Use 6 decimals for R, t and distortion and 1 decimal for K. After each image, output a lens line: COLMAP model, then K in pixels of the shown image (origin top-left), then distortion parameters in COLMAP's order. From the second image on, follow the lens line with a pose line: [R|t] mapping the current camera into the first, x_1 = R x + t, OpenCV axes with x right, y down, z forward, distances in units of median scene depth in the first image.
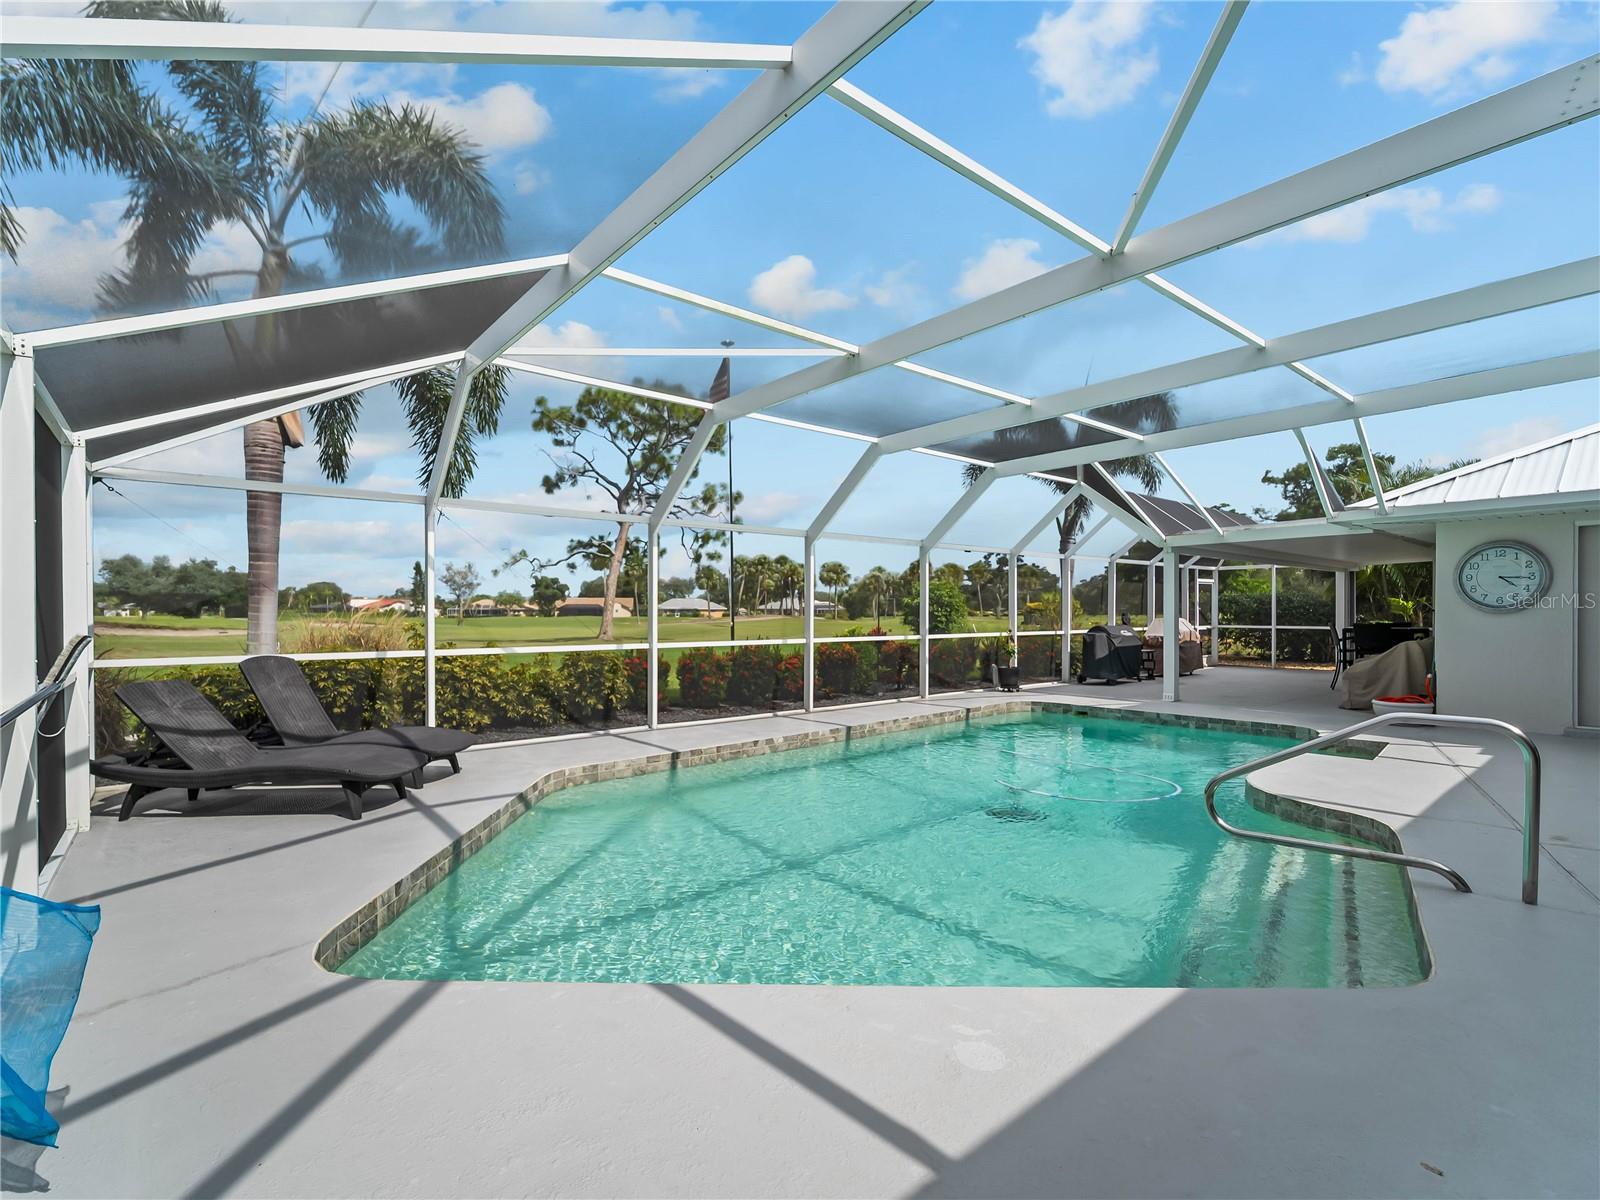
lens RADIAL K [[730.7, 0, 808.2], [0, 730.7, 588.6], [0, 0, 1]] dist [-0.004223, -0.000644]
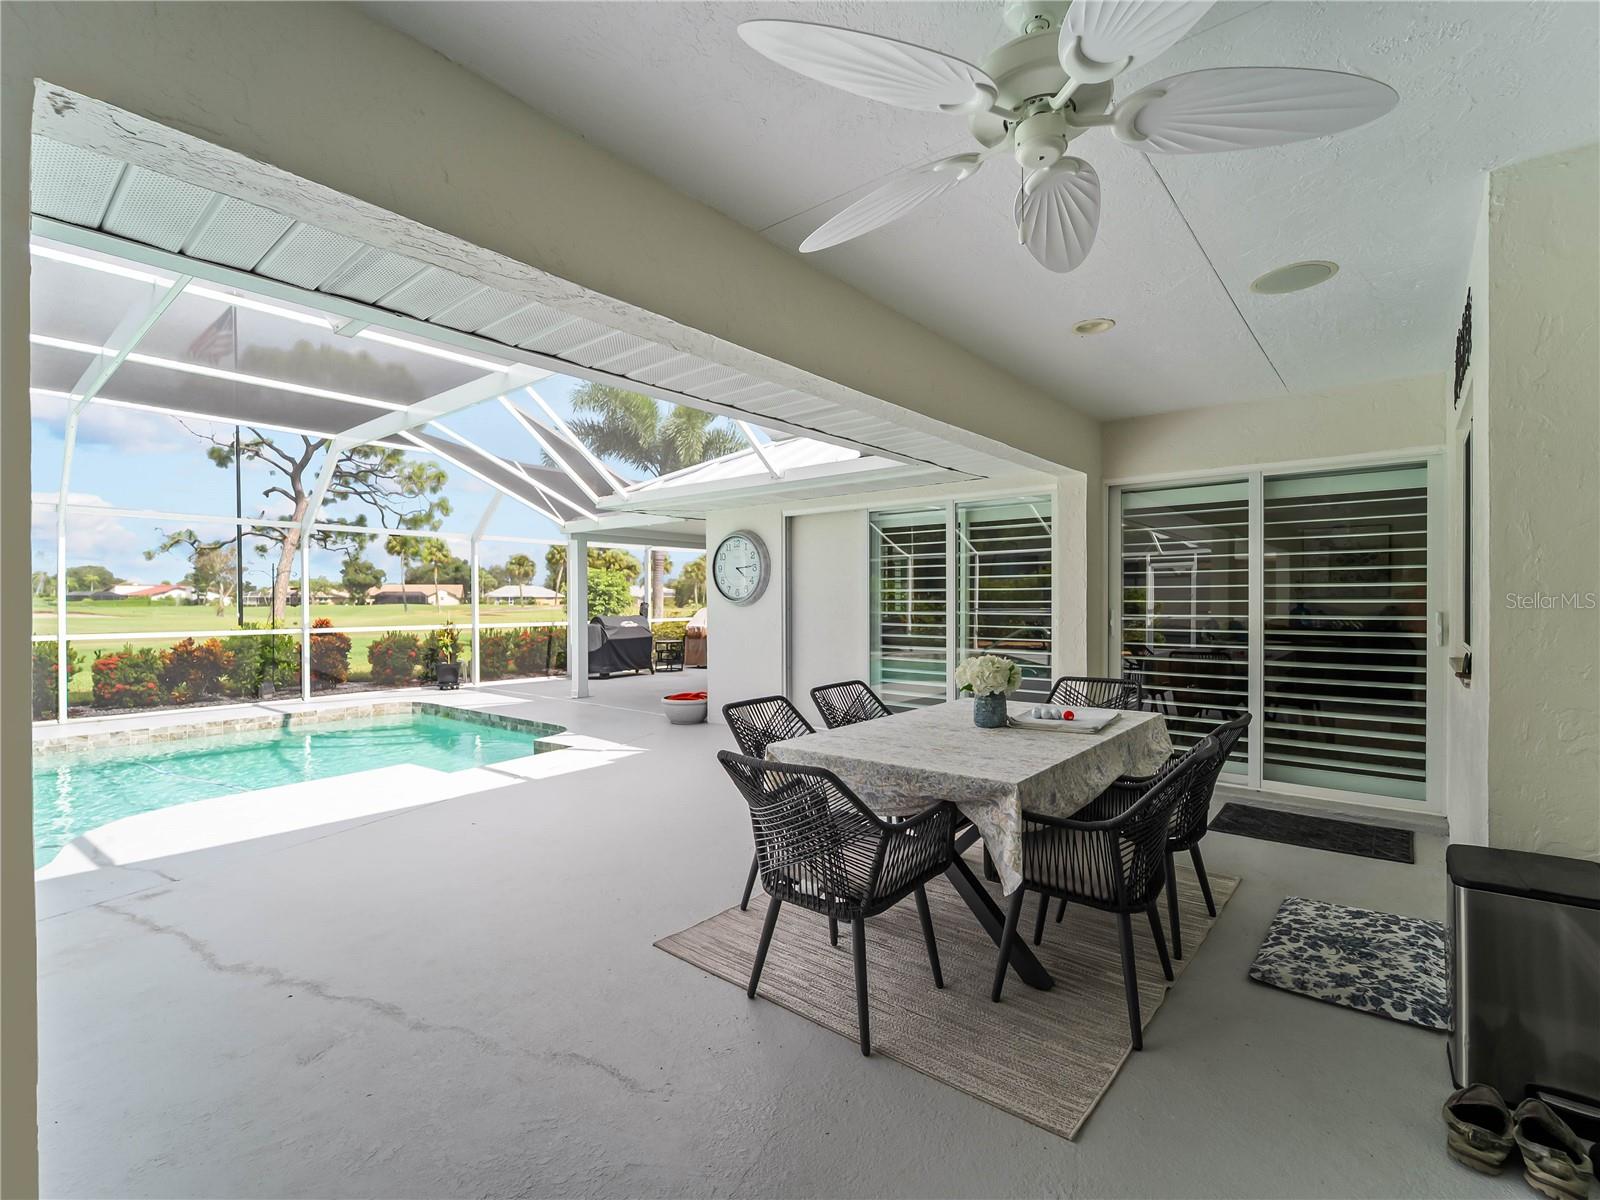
lens RADIAL K [[730.7, 0, 798.7], [0, 730.7, 598.1], [0, 0, 1]] dist [-0.004223, -0.000644]
pose [[0.985196, 0.000851, 0.171430, 0.181603], [-0.005915, 0.999561, 0.029028, -0.000916], [-0.171330, -0.029613, 0.984769, 0.009863]]
